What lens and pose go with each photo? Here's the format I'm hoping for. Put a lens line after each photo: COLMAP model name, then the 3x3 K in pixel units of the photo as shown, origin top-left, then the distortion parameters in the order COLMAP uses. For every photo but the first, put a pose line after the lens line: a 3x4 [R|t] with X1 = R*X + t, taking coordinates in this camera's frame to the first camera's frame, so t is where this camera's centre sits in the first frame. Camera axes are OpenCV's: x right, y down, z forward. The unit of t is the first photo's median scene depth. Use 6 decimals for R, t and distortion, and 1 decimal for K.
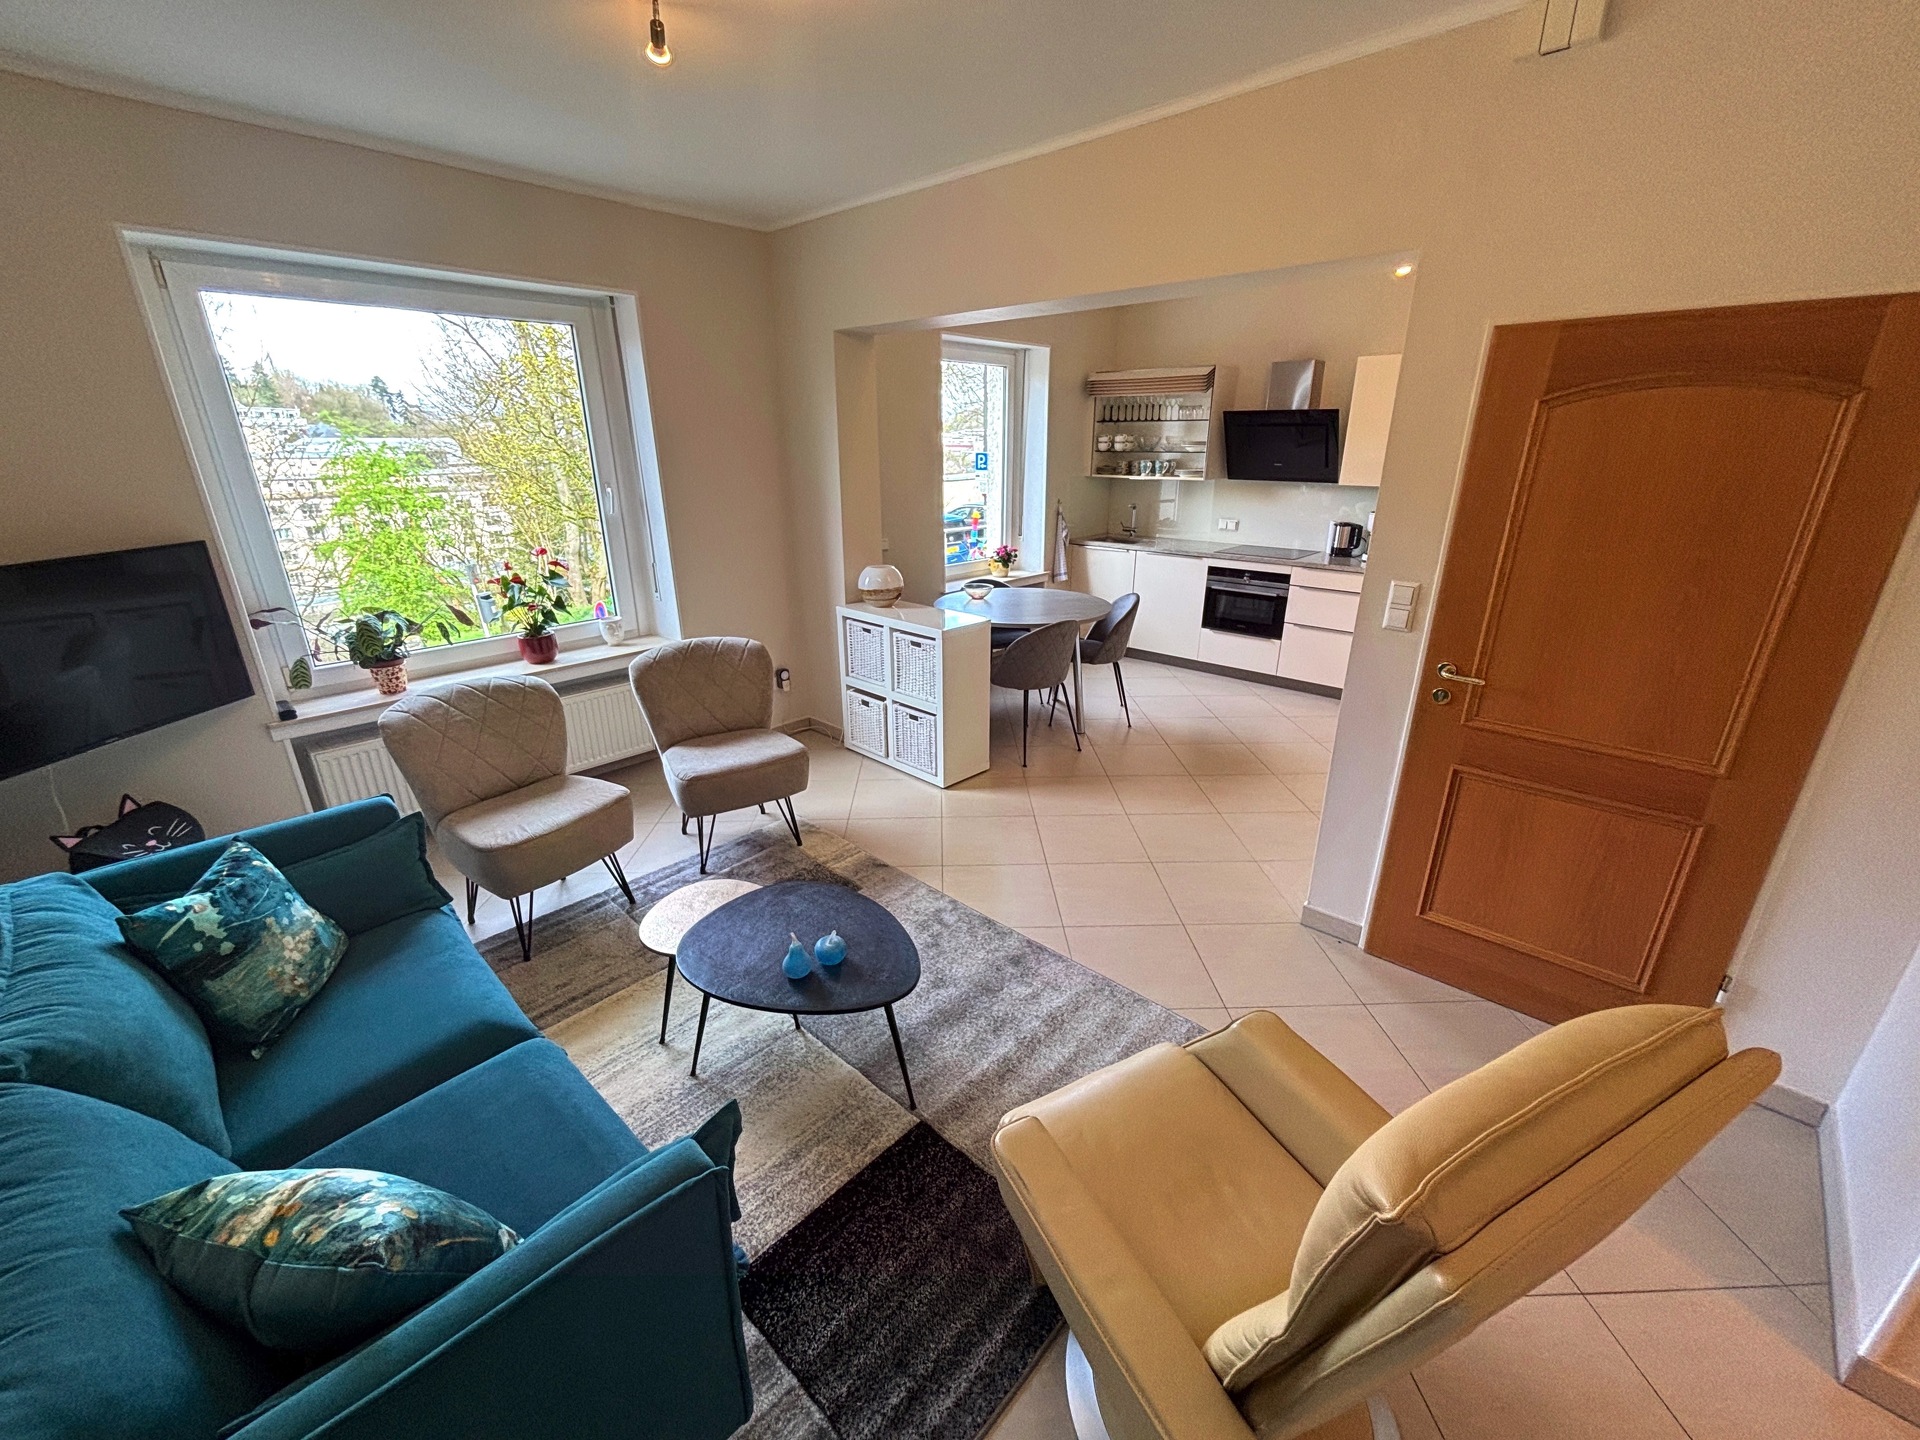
lens RADIAL K [[779.9, 0, 960.4], [0, 779.9, 727.8], [0, 0, 1]] dist [-0.001581, -0.000623]
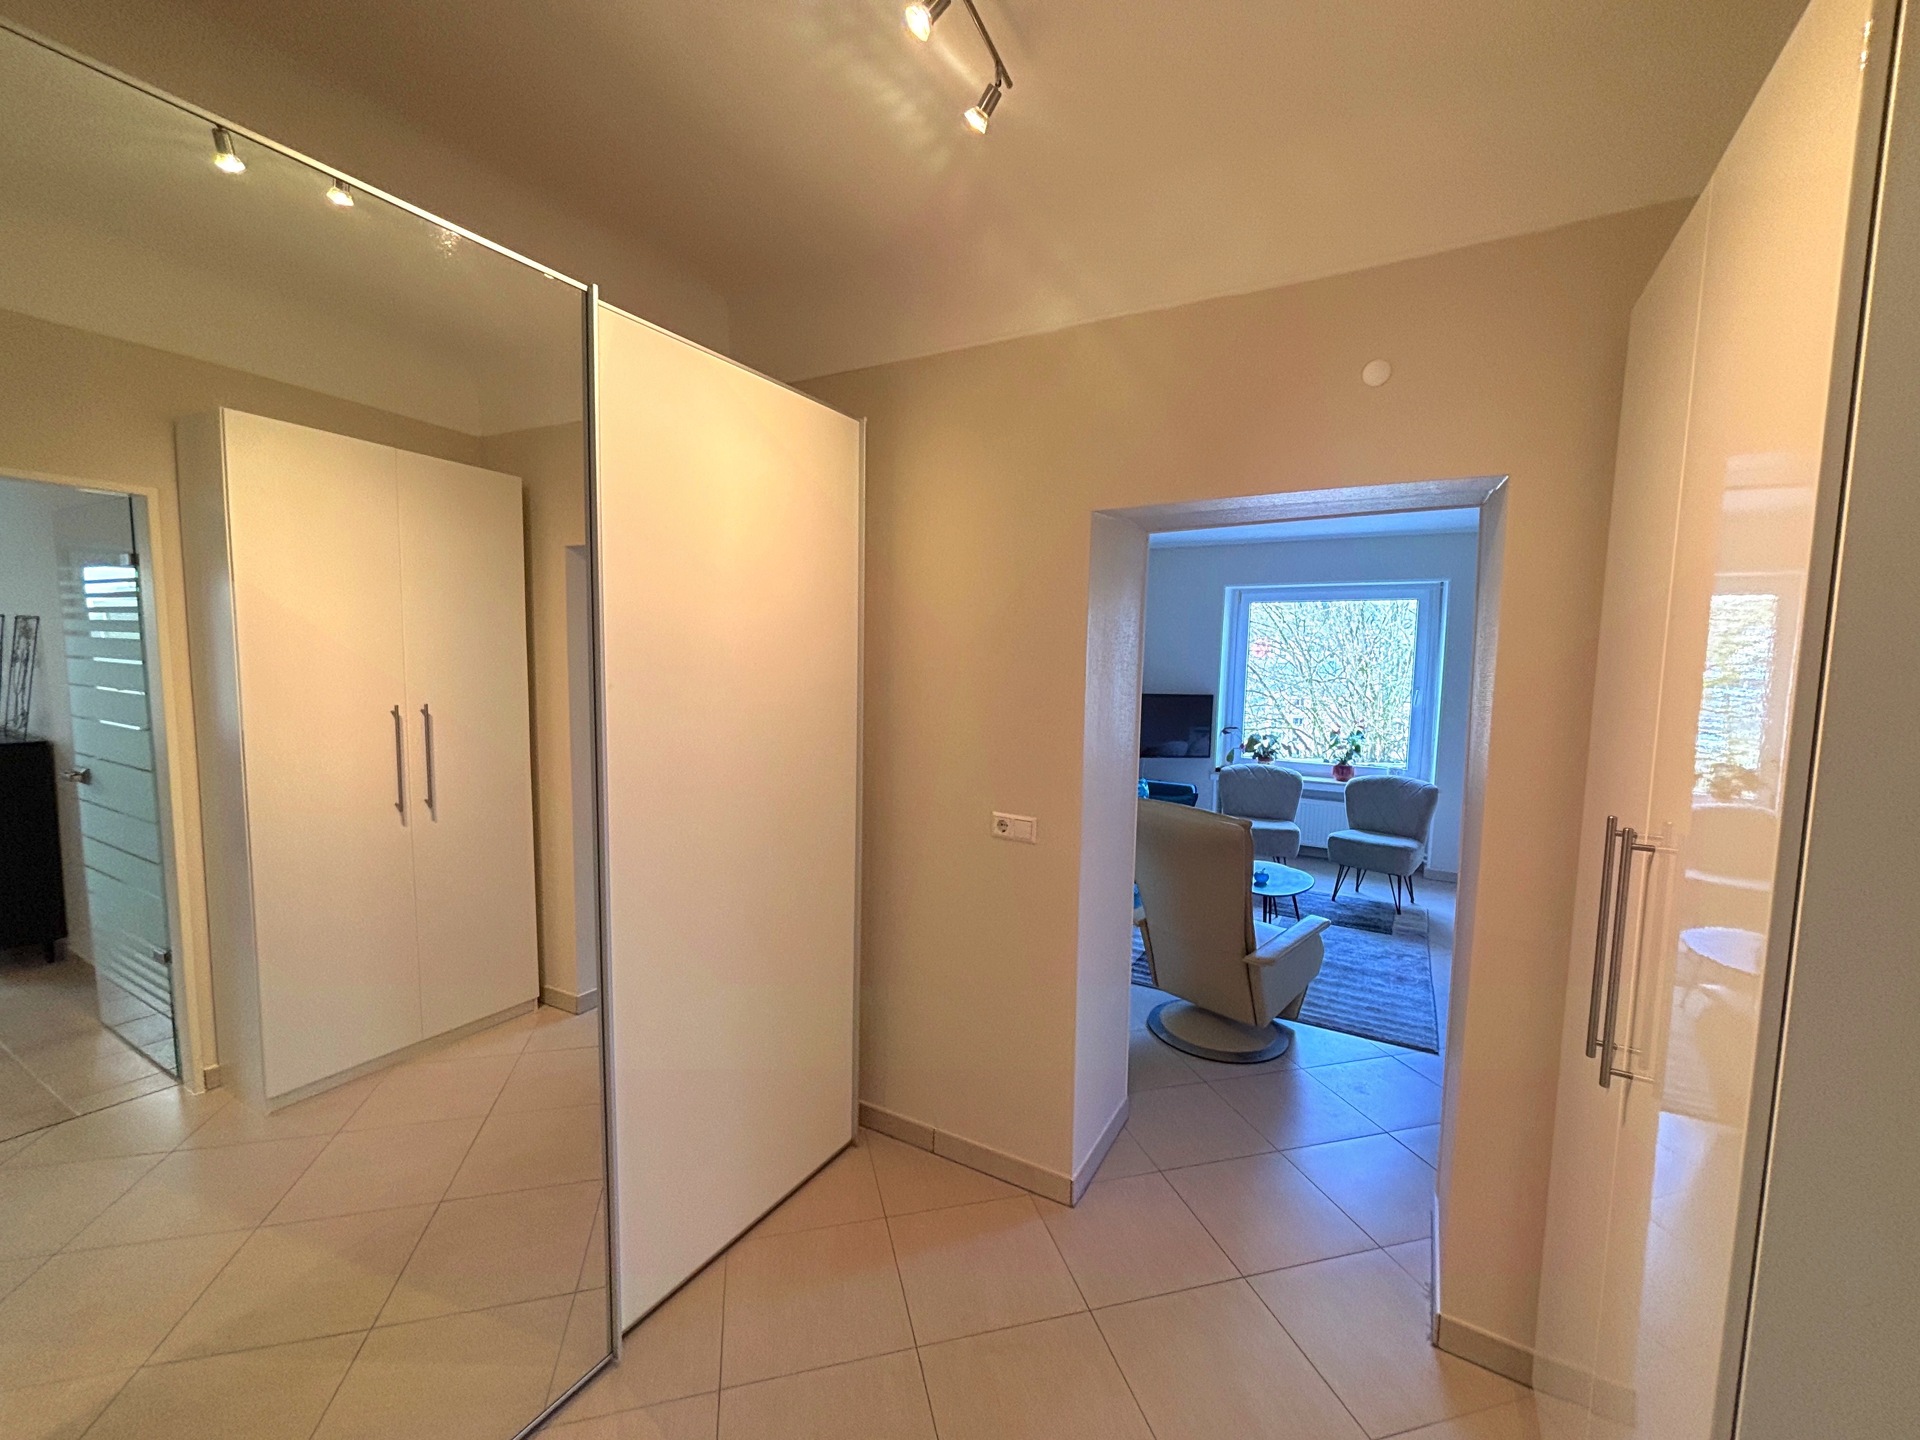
lens RADIAL K [[779.9, 0, 956.4], [0, 779.9, 722.5], [0, 0, 1]] dist [-0.001581, -0.000623]
pose [[0.228490, 0.092804, -0.969113, 0.654390], [-0.361662, 0.932301, 0.004009, 0.068734], [0.903877, 0.349575, 0.246585, -0.177027]]
